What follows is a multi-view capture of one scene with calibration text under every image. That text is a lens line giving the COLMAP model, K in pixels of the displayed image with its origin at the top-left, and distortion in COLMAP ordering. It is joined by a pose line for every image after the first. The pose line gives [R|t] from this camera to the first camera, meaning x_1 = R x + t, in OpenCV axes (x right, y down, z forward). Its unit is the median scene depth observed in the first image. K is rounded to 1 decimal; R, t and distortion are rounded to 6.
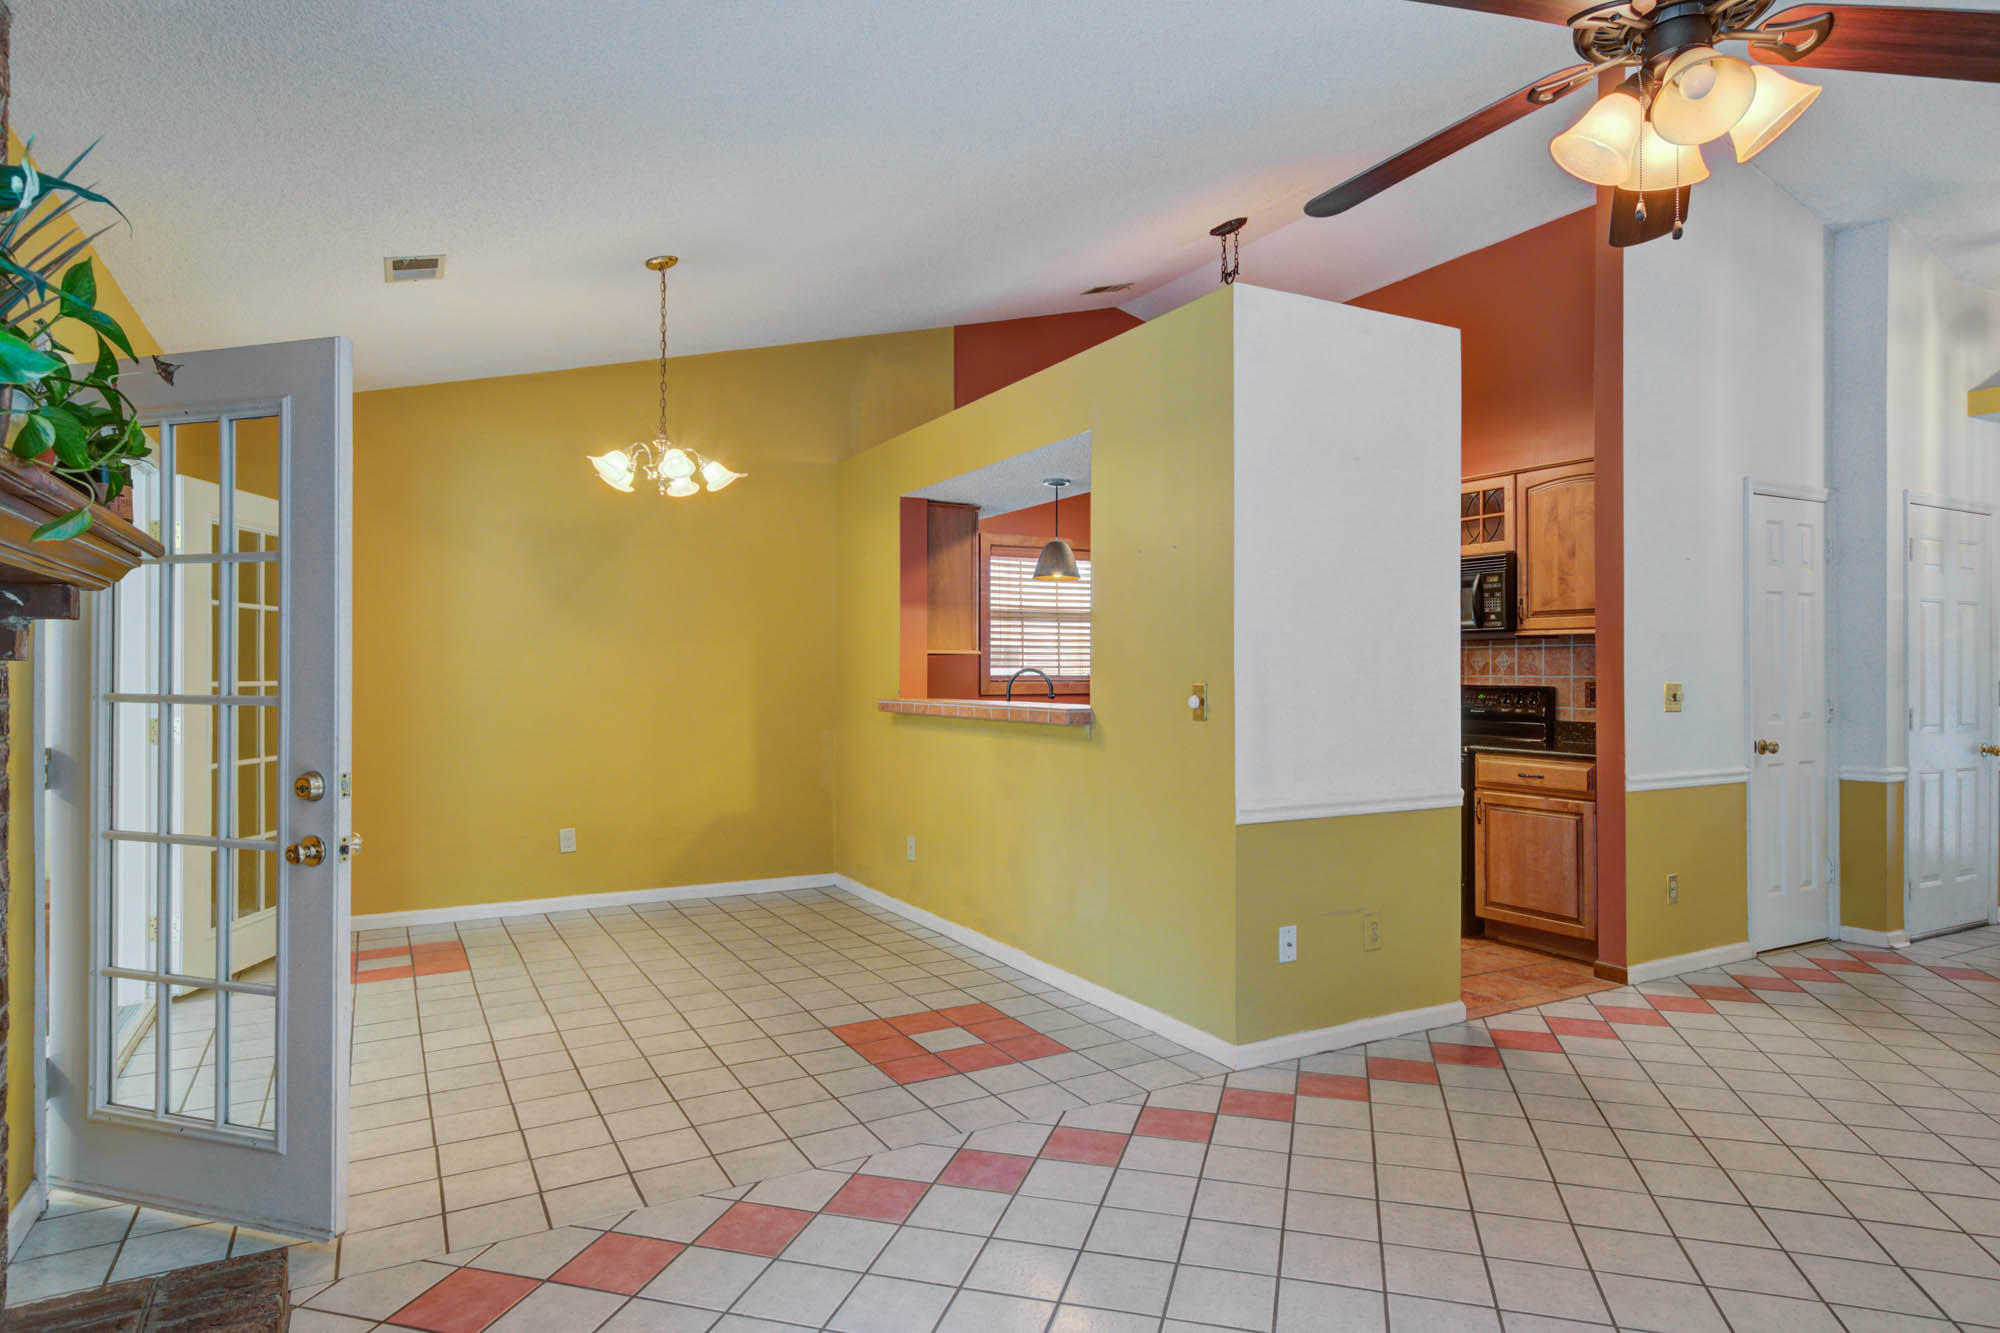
lens RADIAL K [[1126.7, 0, 1000.0], [0, 1126.7, 666.5], [0, 0, 1]] dist [0.003740, 0.002409]
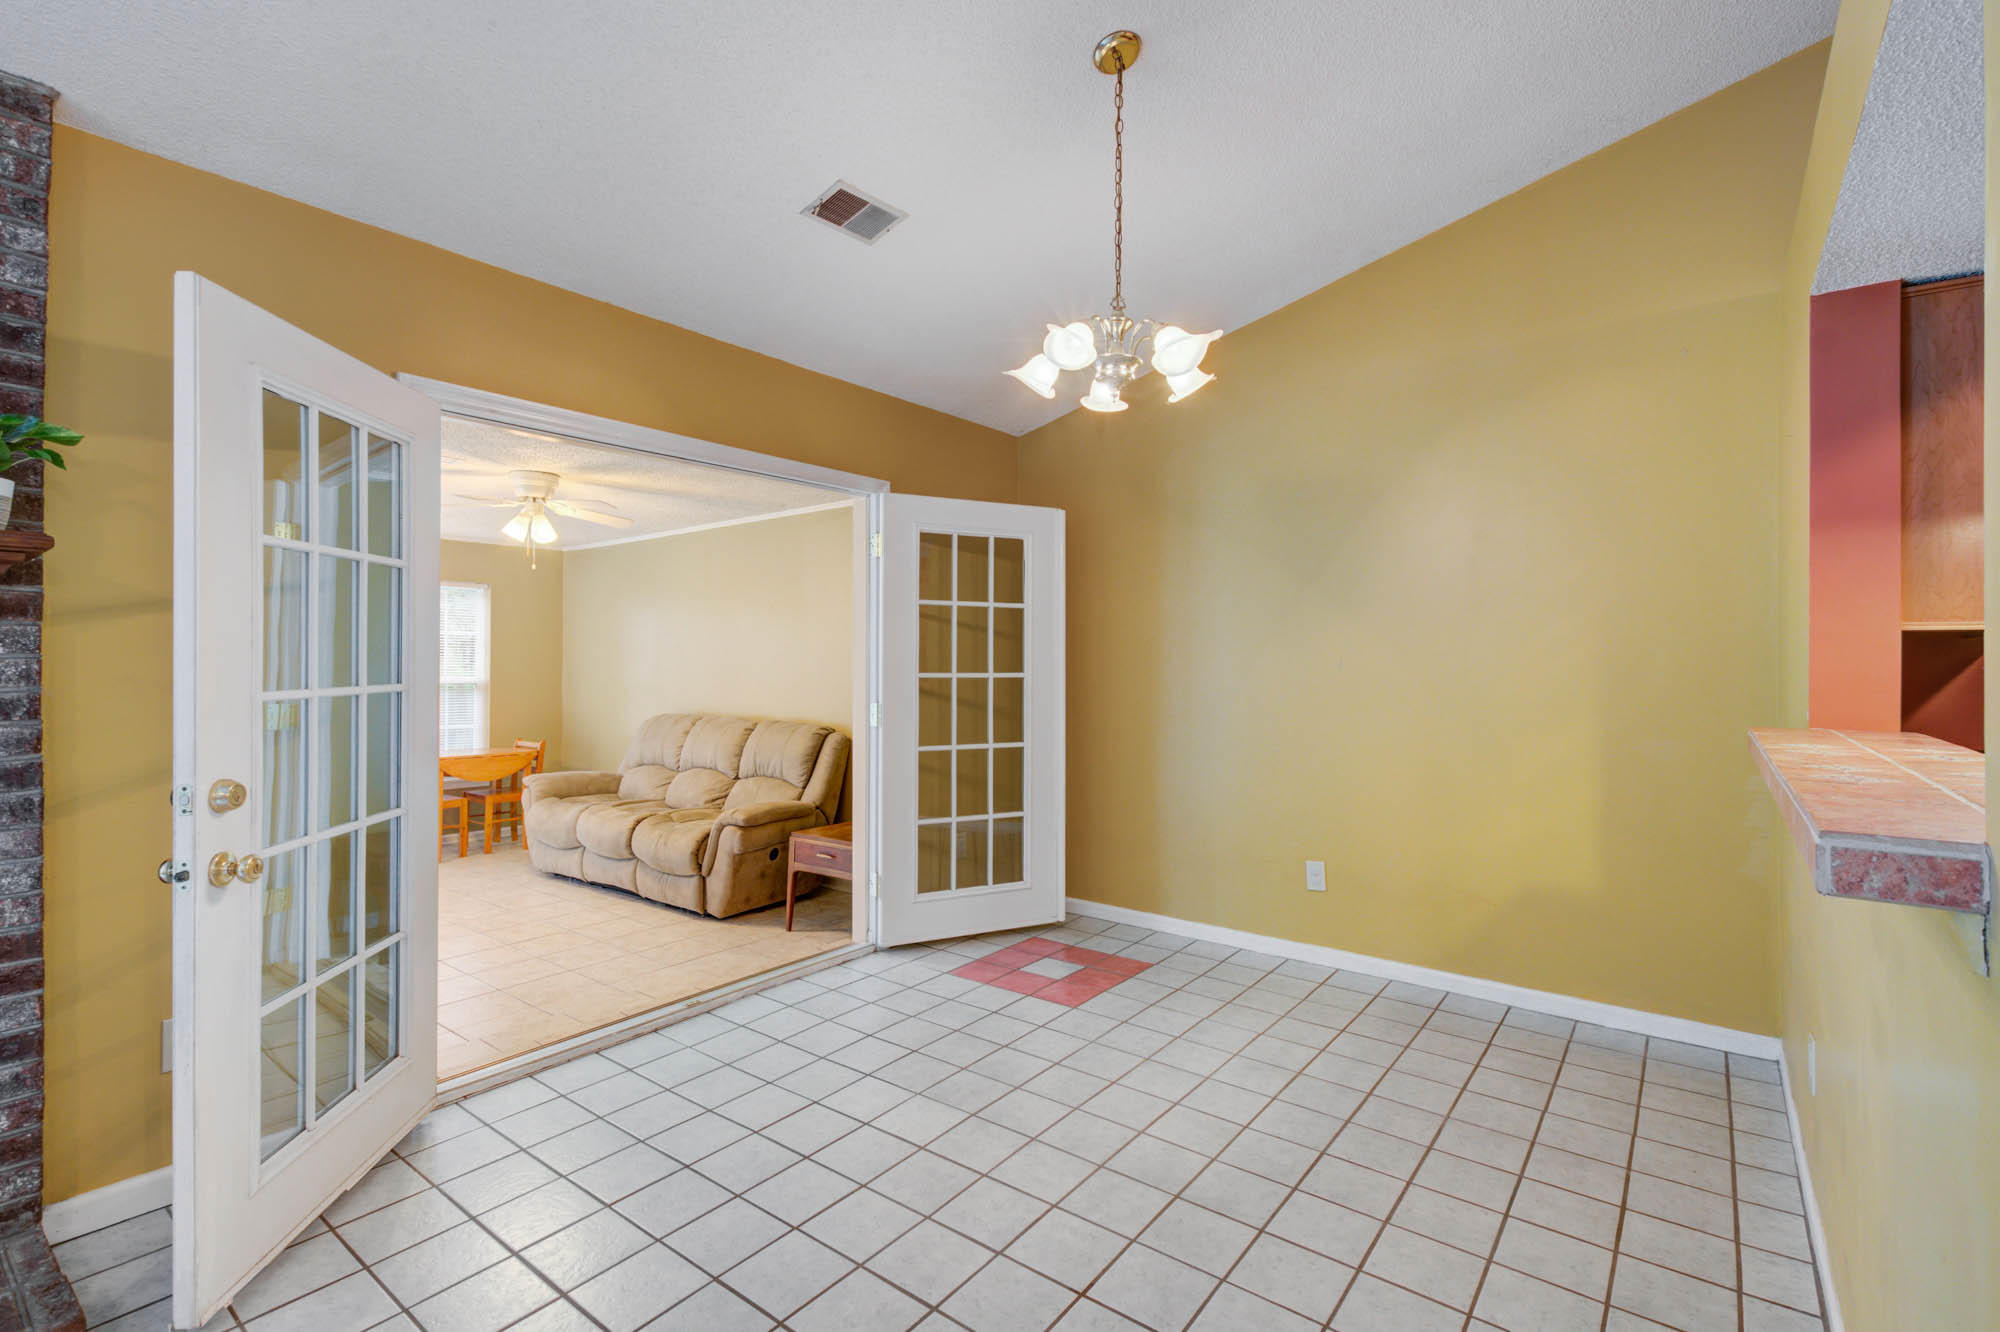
lens RADIAL K [[909.4, 0, 1000.0], [0, 909.4, 666.0], [0, 0, 1]] dist [-0.003217, -0.000484]
pose [[0.397641, 0.002544, -0.917538, 0.138399], [0.001264, 0.999994, 0.003320, -0.000230], [0.917540, -0.002479, 0.397635, 0.612667]]
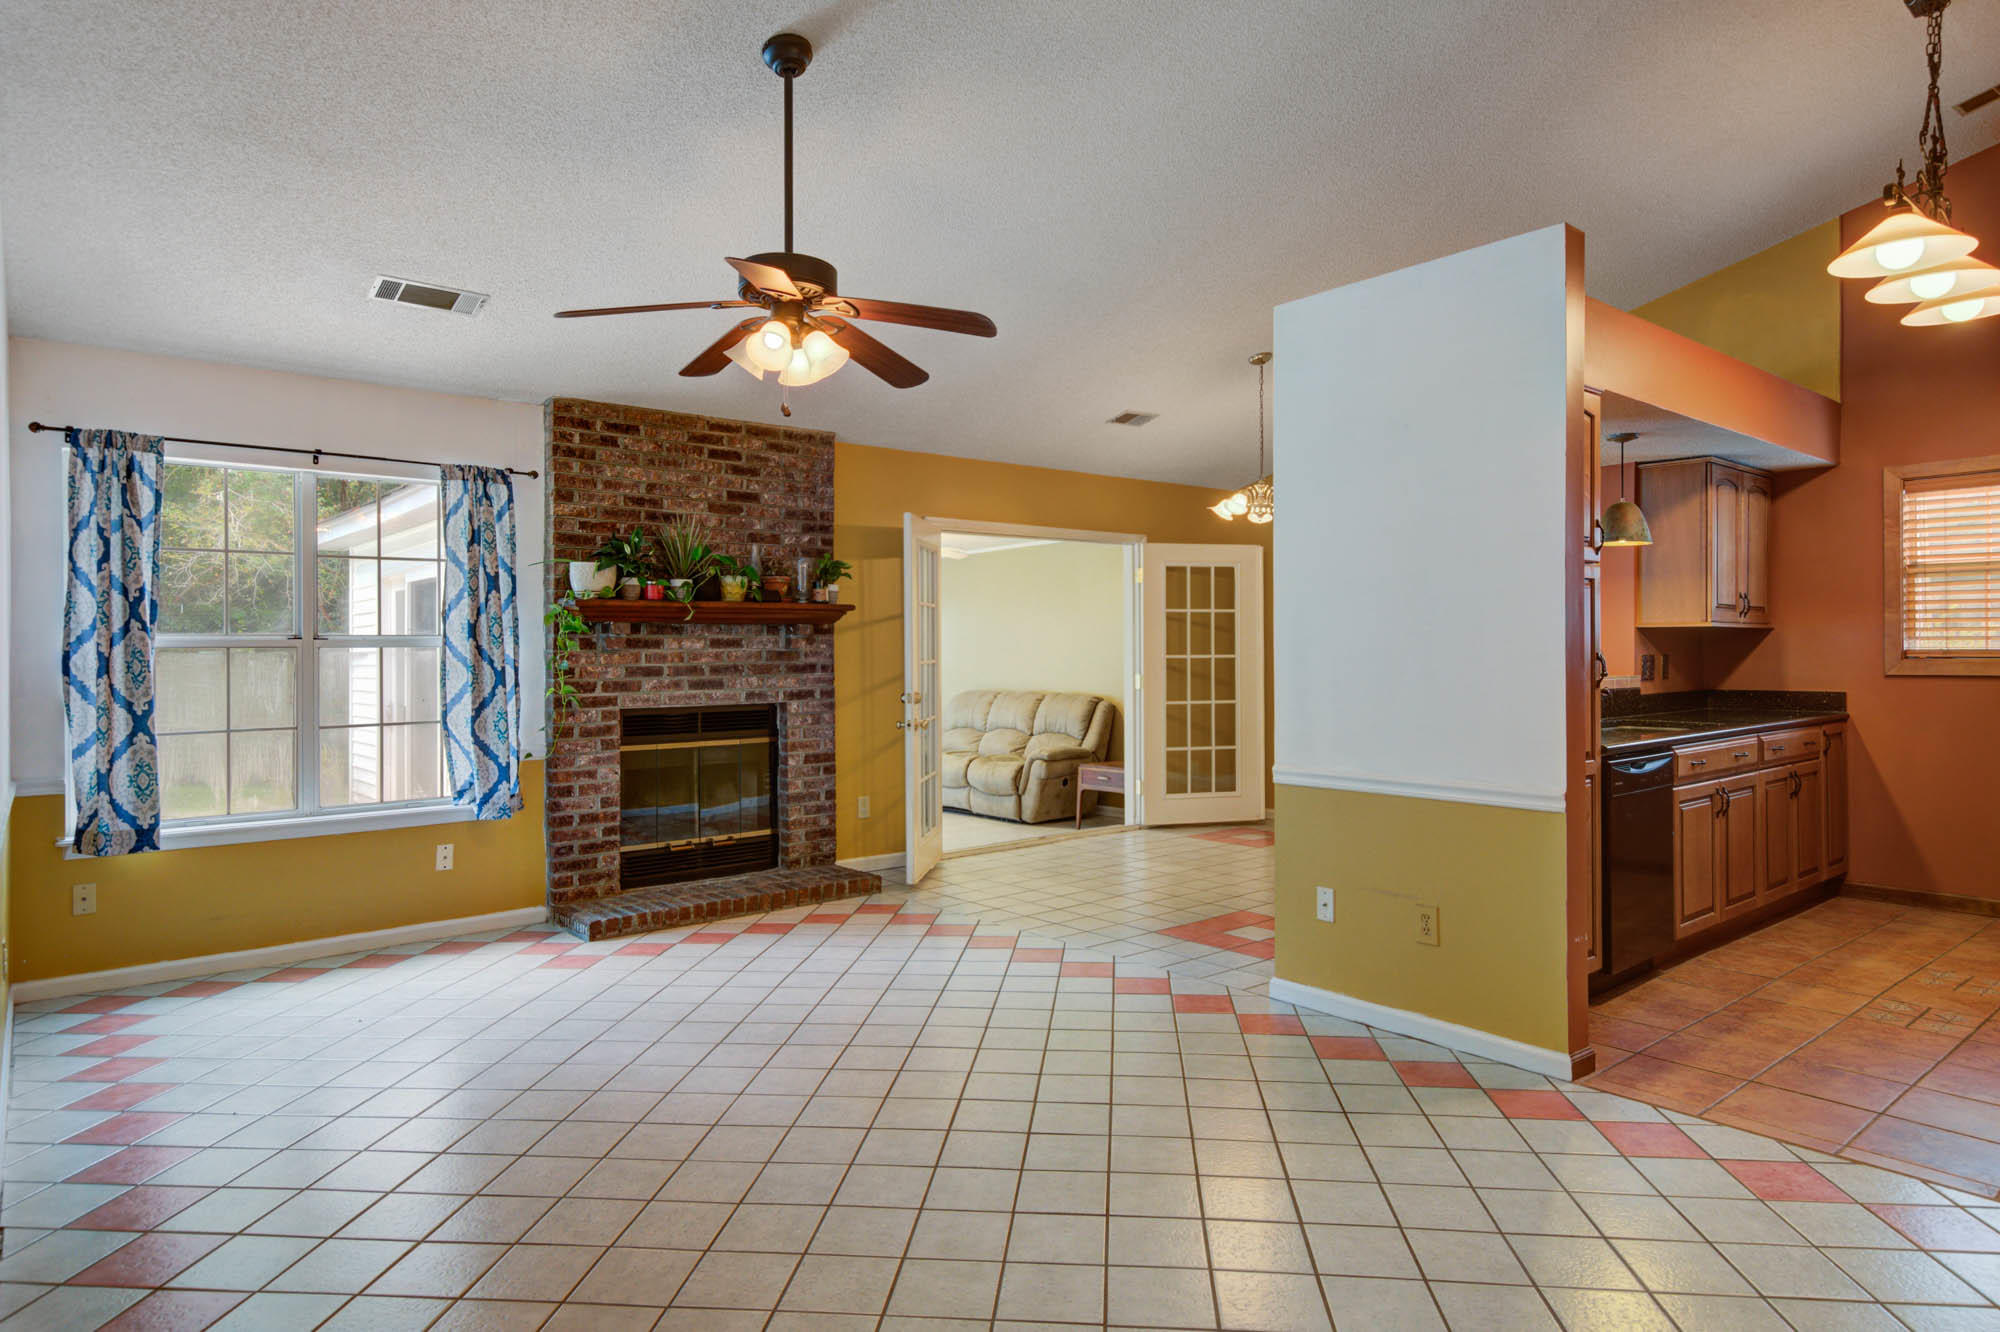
lens RADIAL K [[1151.1, 0, 1002.0], [0, 1151.1, 654.4], [0, 0, 1]] dist [0.006026, 0.000847]
pose [[0.184845, -0.002132, -0.982765, 0.886939], [0.010250, 0.999947, -0.000242, 0.005428], [0.982714, -0.010028, 0.184857, 0.352212]]
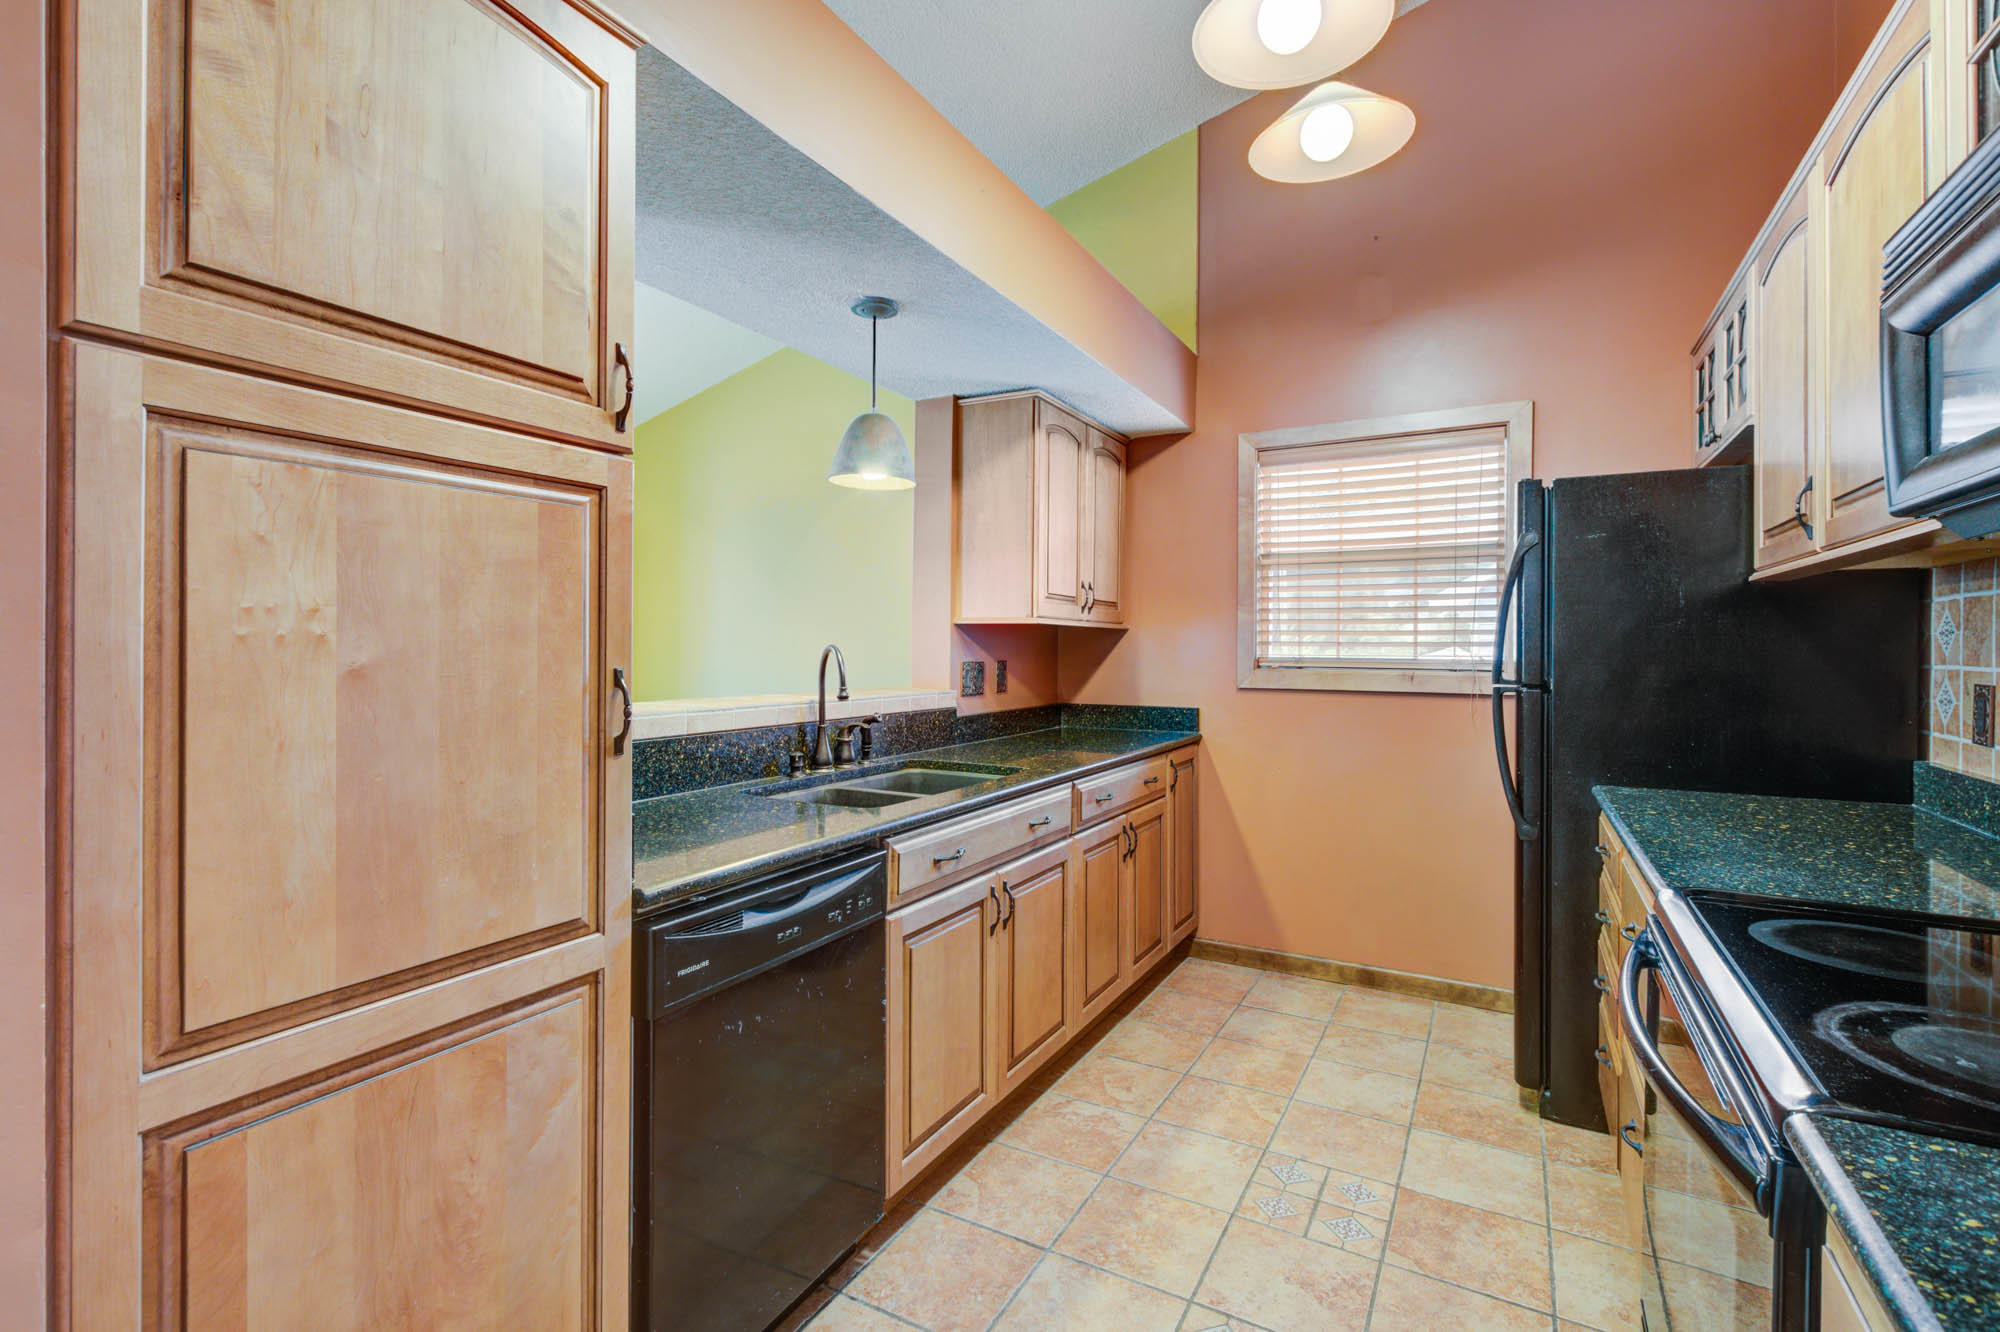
lens RADIAL K [[909.9, 0, 1002.2], [0, 909.9, 647.1], [0, 0, 1]] dist [0.000848, -0.000197]
pose [[0.529562, 0.001391, -0.848270, 0.473781], [-0.001099, 0.999999, 0.000954, 0.001229], [0.848270, 0.000427, 0.529563, 0.840722]]
